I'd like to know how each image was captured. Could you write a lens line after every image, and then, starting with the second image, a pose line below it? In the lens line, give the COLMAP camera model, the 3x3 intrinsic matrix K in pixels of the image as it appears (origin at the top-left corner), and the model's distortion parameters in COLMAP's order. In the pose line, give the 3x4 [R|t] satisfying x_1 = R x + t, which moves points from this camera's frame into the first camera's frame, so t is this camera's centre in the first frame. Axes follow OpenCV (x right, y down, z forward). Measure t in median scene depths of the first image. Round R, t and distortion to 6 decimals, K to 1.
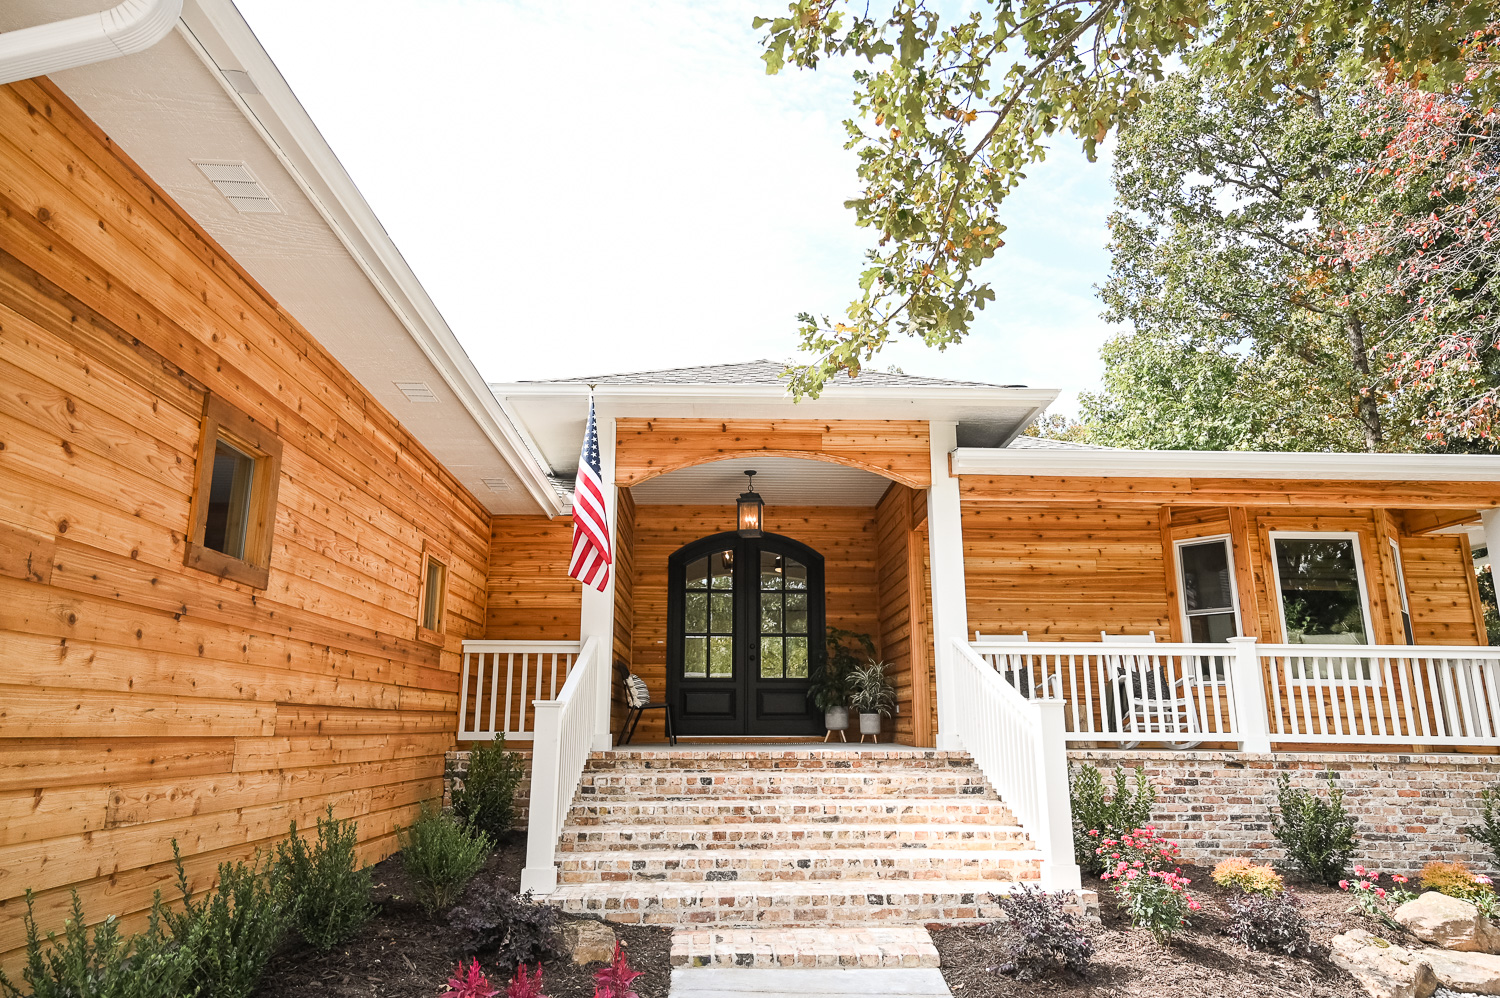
lens RADIAL K [[992.7, 0, 745.9], [0, 992.7, 498.2], [0, 0, 1]] dist [0.048263, 0.008360]
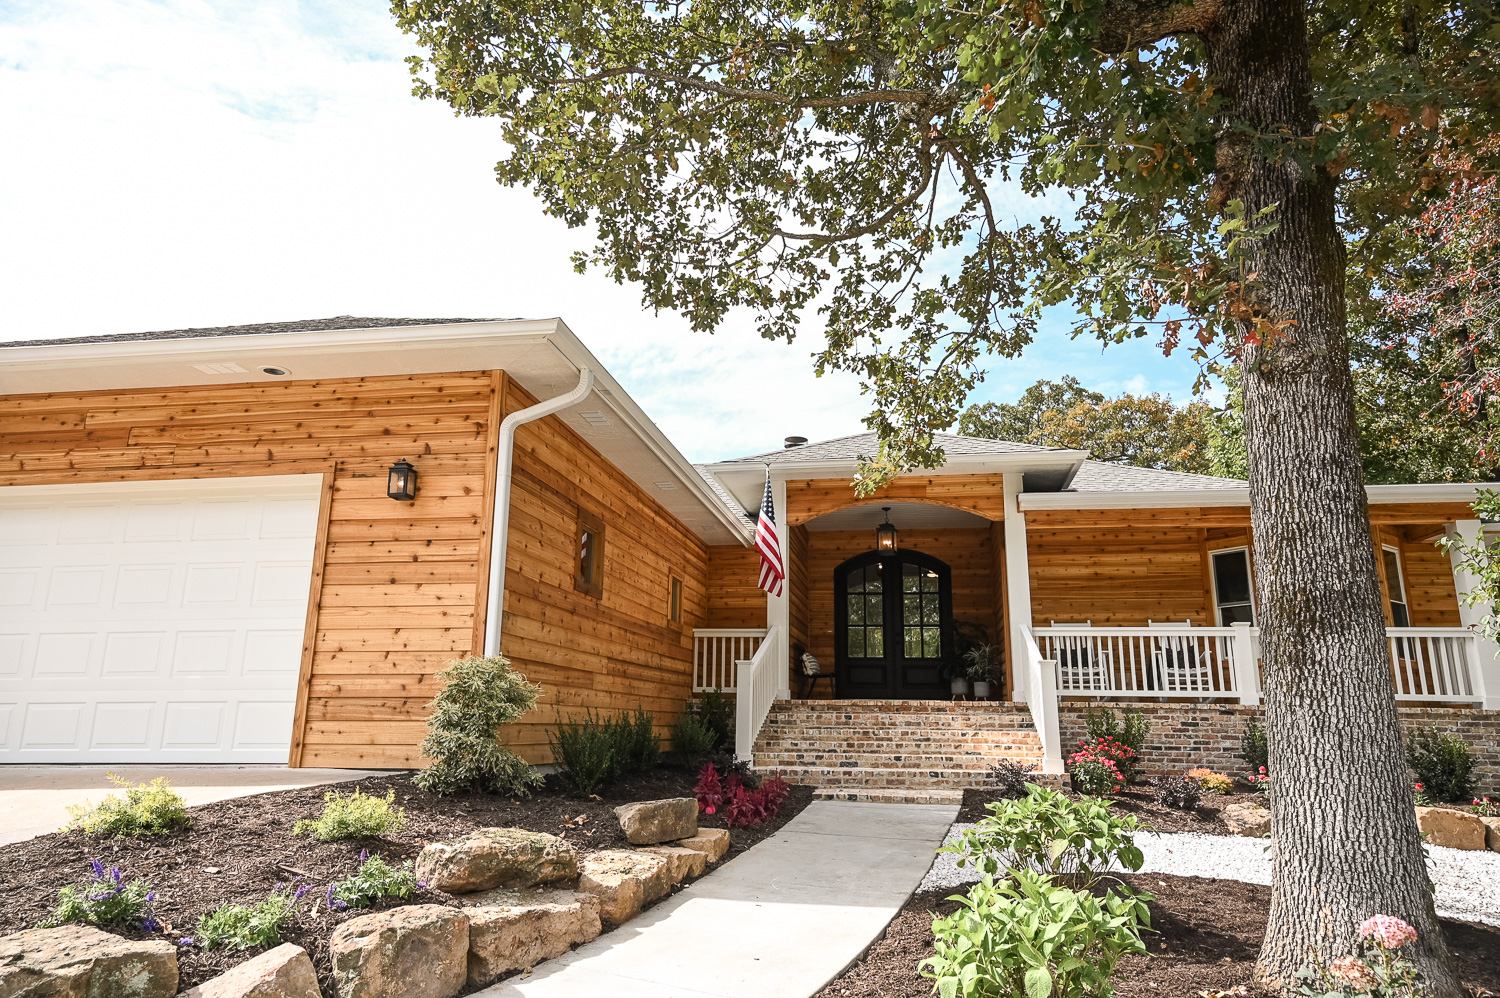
lens RADIAL K [[992.7, 0, 745.9], [0, 992.7, 498.2], [0, 0, 1]] dist [0.048263, 0.008360]
pose [[0.977564, -0.036052, -0.207533, 0.130793], [0.036338, 0.999337, -0.002434, -0.056909], [0.207483, -0.005162, 0.978225, -0.520243]]
